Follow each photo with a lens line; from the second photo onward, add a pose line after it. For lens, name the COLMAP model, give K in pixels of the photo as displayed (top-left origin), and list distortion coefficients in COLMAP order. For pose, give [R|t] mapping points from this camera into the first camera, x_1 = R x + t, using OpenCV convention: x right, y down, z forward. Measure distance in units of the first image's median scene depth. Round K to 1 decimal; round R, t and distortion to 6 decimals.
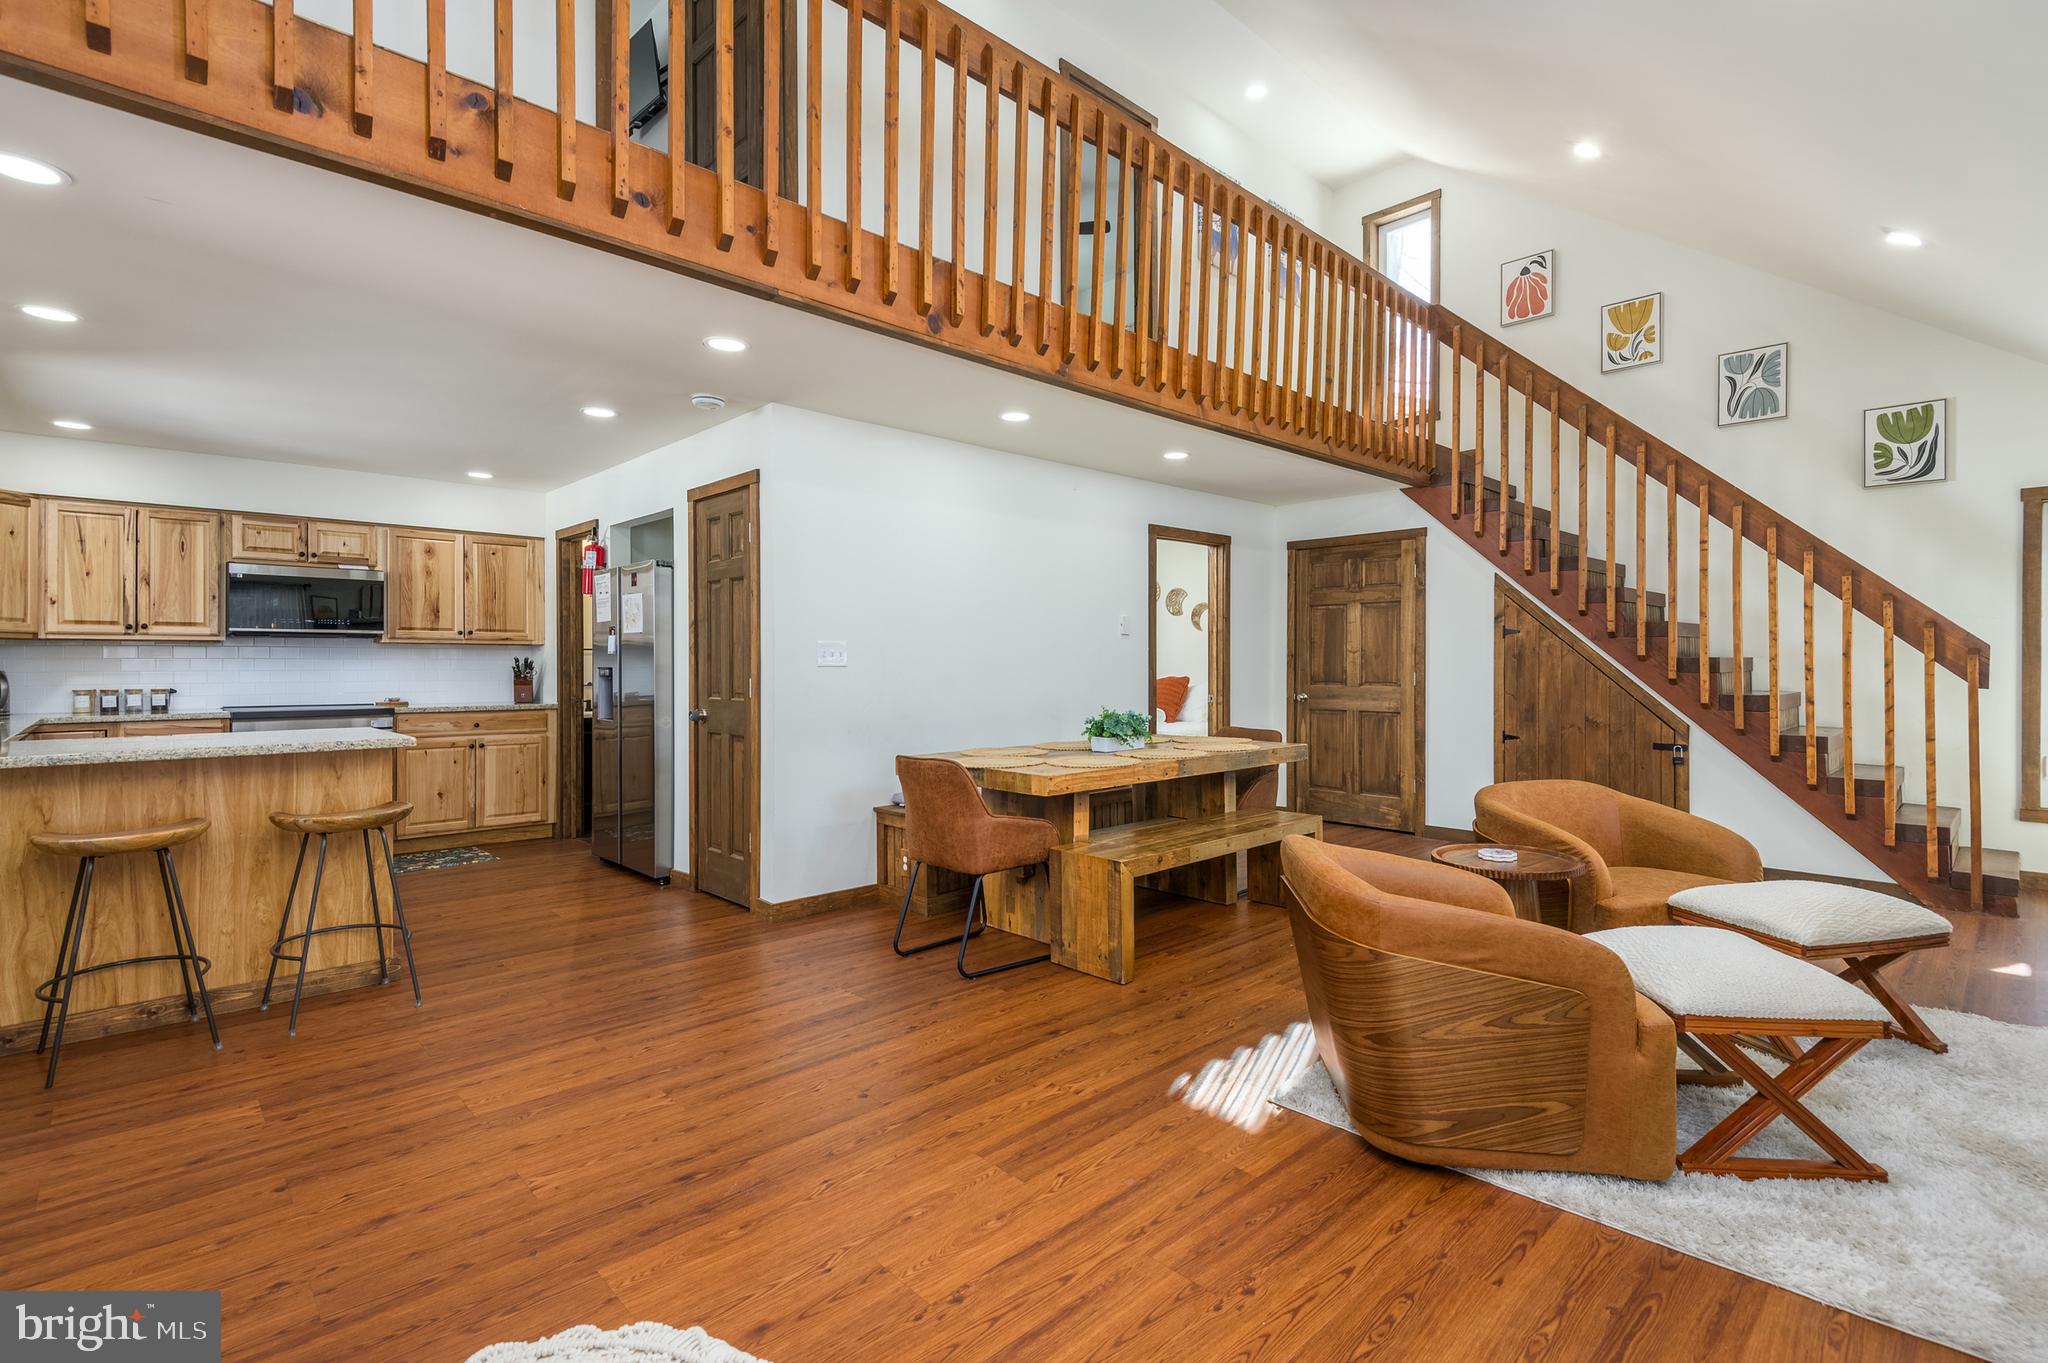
lens RADIAL K [[959.7, 0, 1034.6], [0, 959.7, 663.7], [0, 0, 1]] dist [0.010229, -0.000995]
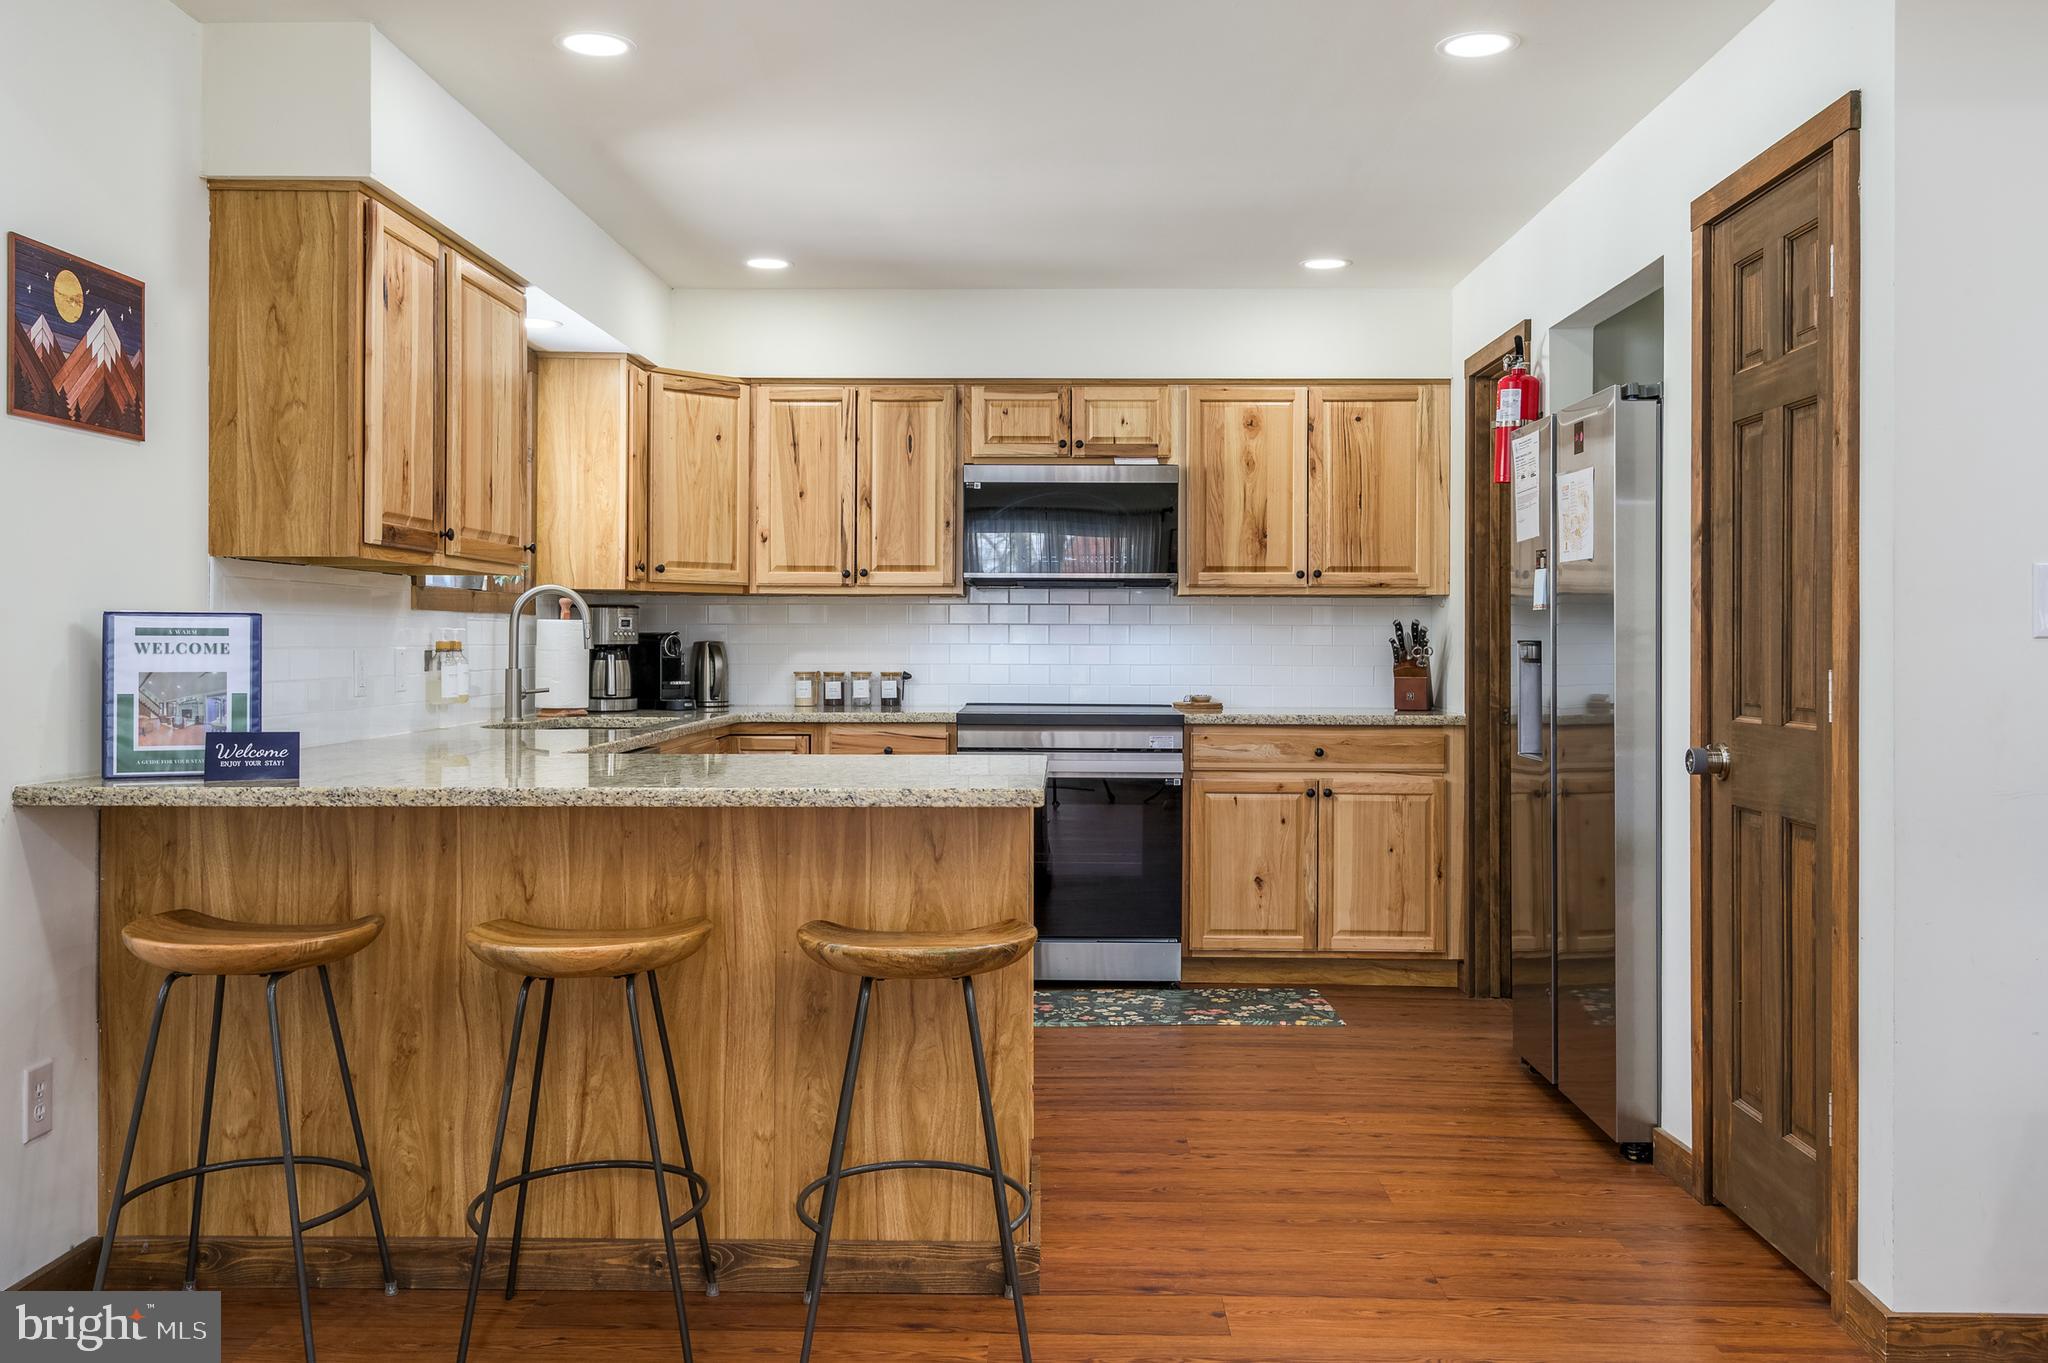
lens RADIAL K [[1742.2, 0, 1043.4], [0, 1742.2, 640.0], [0, 0, 1]] dist [0.010176, 0.001528]
pose [[0.714184, 0.003674, -0.699948, -0.037453], [-0.003253, 0.999993, 0.001929, 0.002512], [0.699950, 0.000900, 0.714191, 0.261887]]
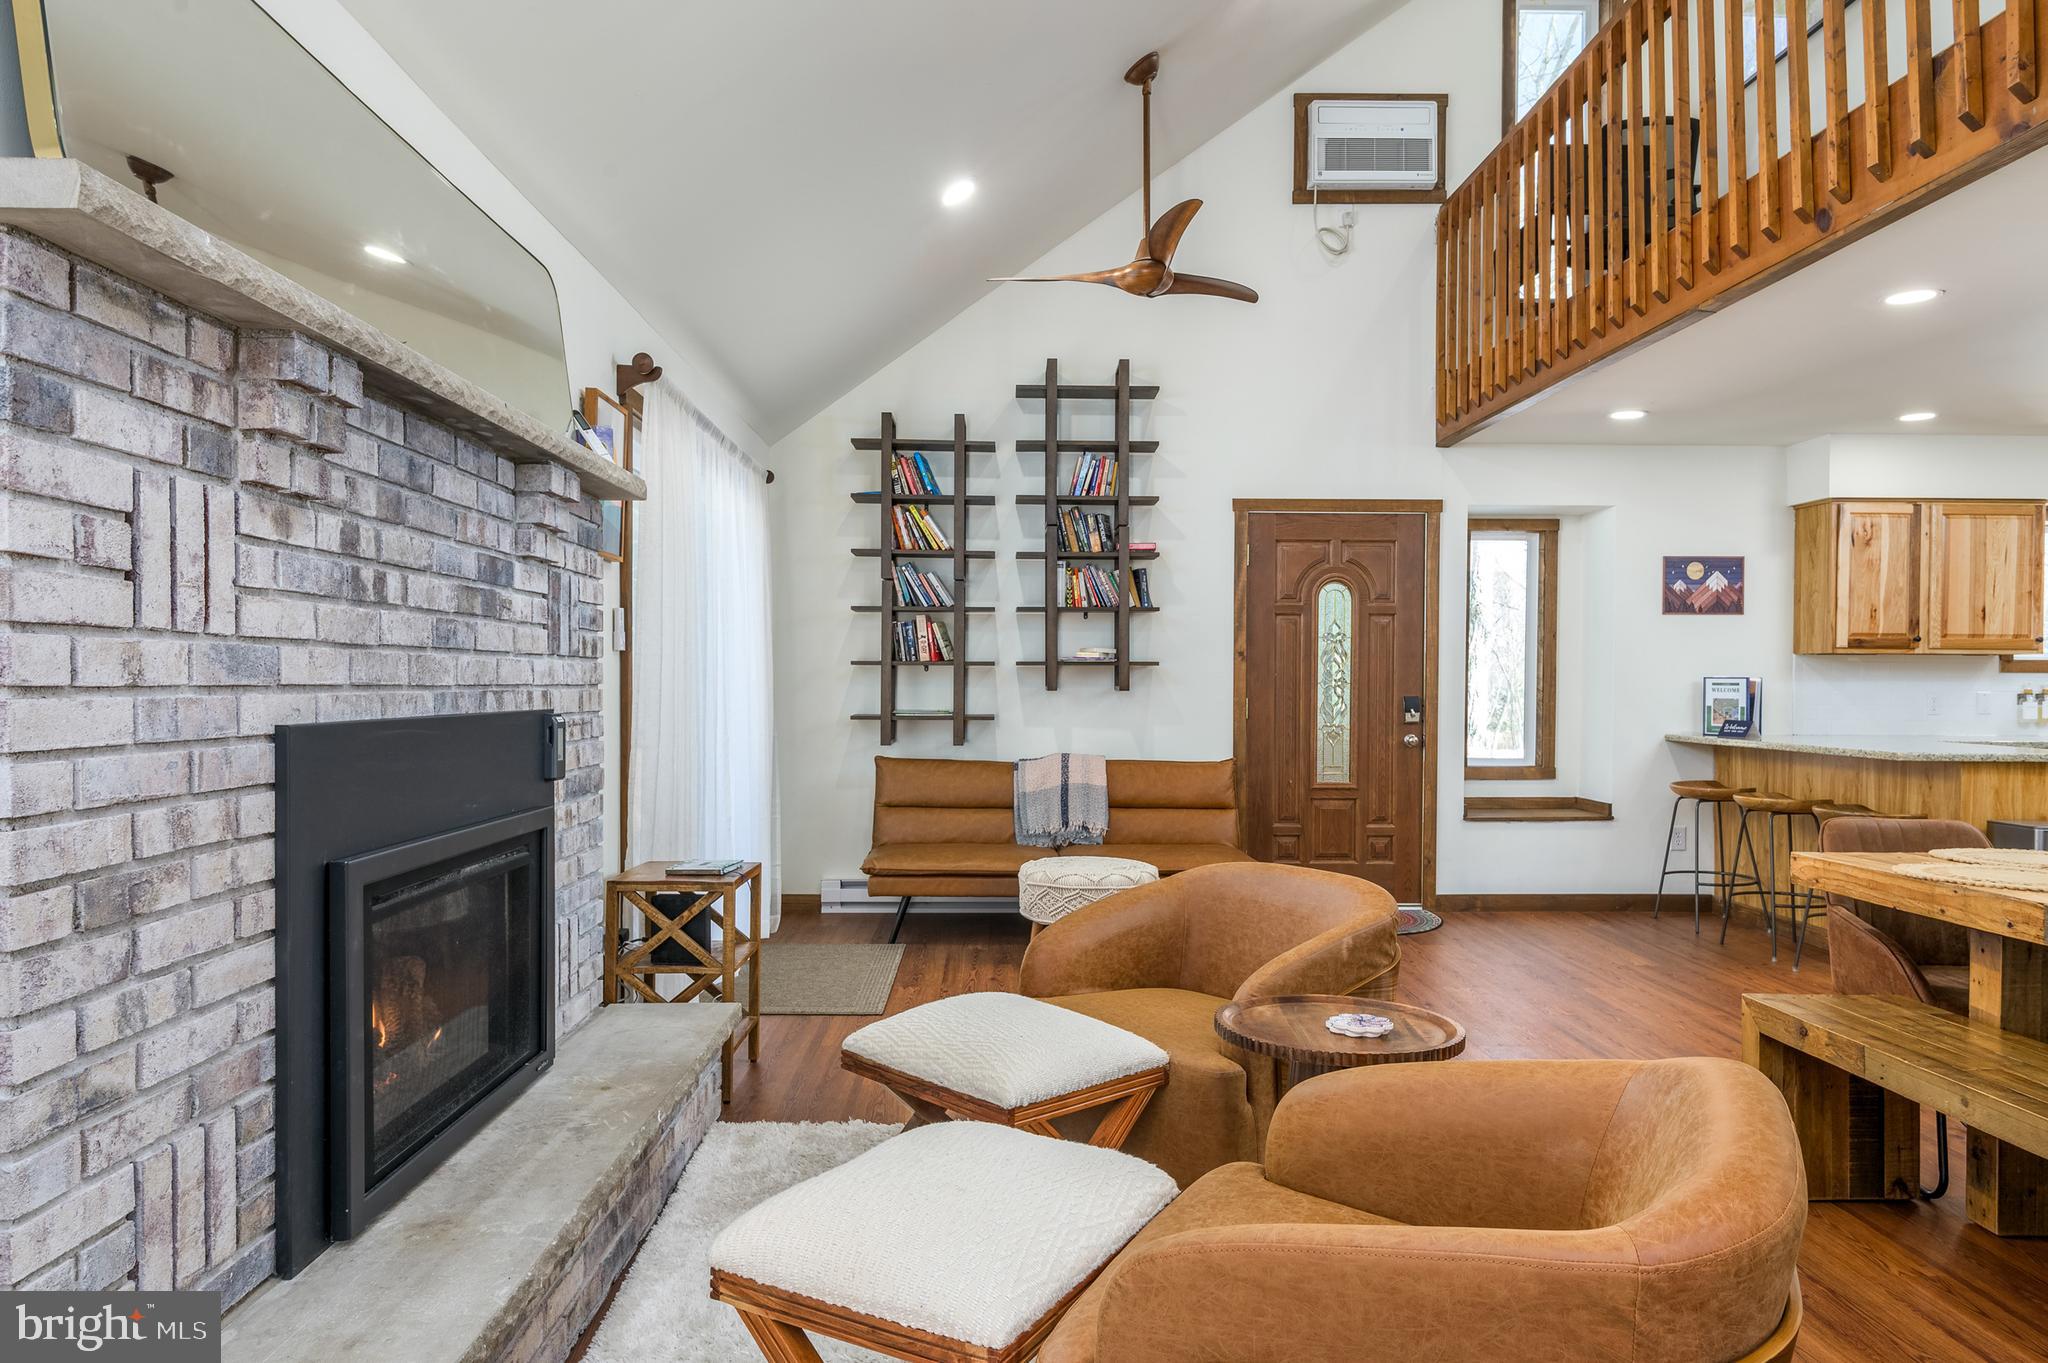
lens RADIAL K [[1298.1, 0, 1019.7], [0, 1298.1, 683.8], [0, 0, 1]] dist [0.034111, -0.025358]
pose [[-0.674942, -0.001524, -0.737870, 0.696730], [-0.003380, 0.999994, 0.001026, 0.002437], [0.737863, 0.003186, -0.674943, 0.811596]]
